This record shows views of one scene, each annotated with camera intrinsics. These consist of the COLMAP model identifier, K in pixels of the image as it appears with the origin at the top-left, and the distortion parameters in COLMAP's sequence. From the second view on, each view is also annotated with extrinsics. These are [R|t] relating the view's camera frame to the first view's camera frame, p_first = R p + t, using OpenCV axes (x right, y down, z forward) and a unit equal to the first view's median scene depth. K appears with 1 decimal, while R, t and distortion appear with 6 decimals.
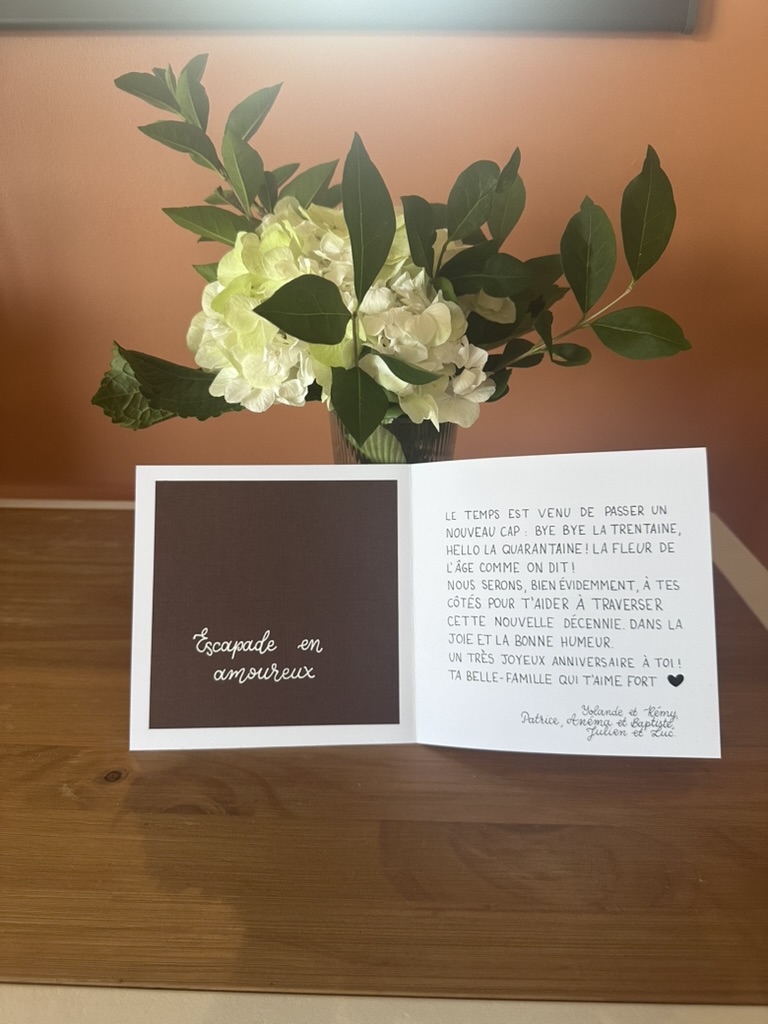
lens RADIAL K [[750.6, 0, 384.0], [0, 750.6, 512.0], [0, 0, 1]] dist [-0.025411, -0.000496]
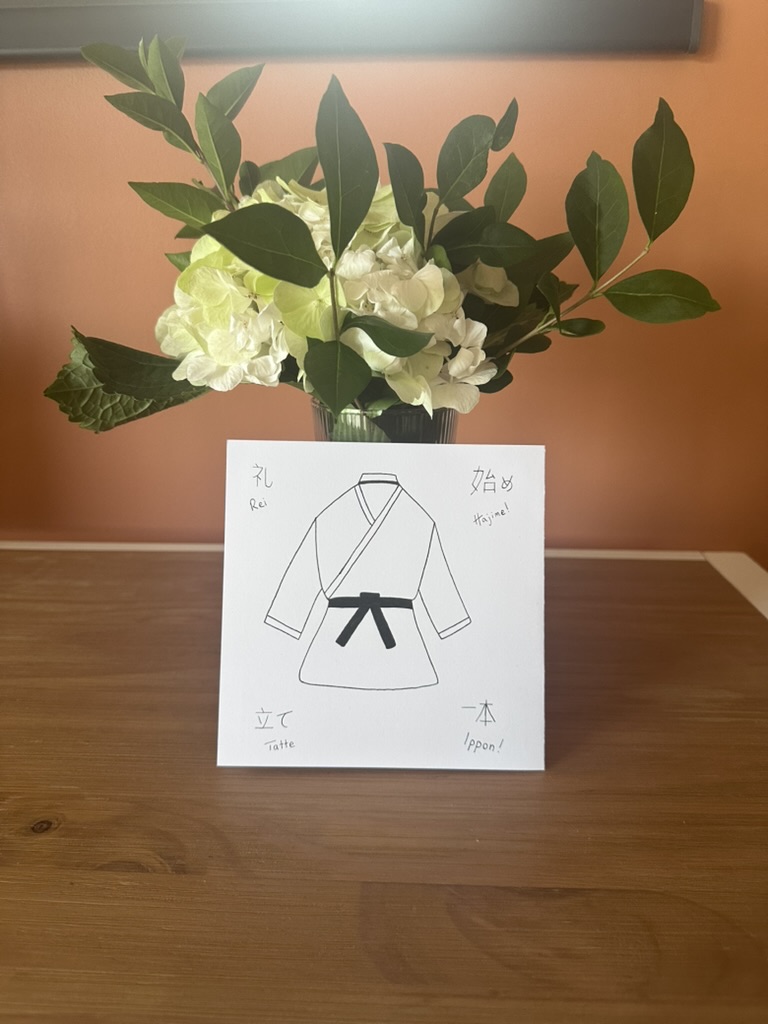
lens RADIAL K [[750.6, 0, 384.0], [0, 750.6, 512.0], [0, 0, 1]] dist [-0.025411, -0.000496]
pose [[0.999830, -0.002398, -0.018271, 0.034262], [0.000241, 0.993115, -0.117147, 0.108398], [0.018426, 0.117123, 0.992947, 0.152459]]
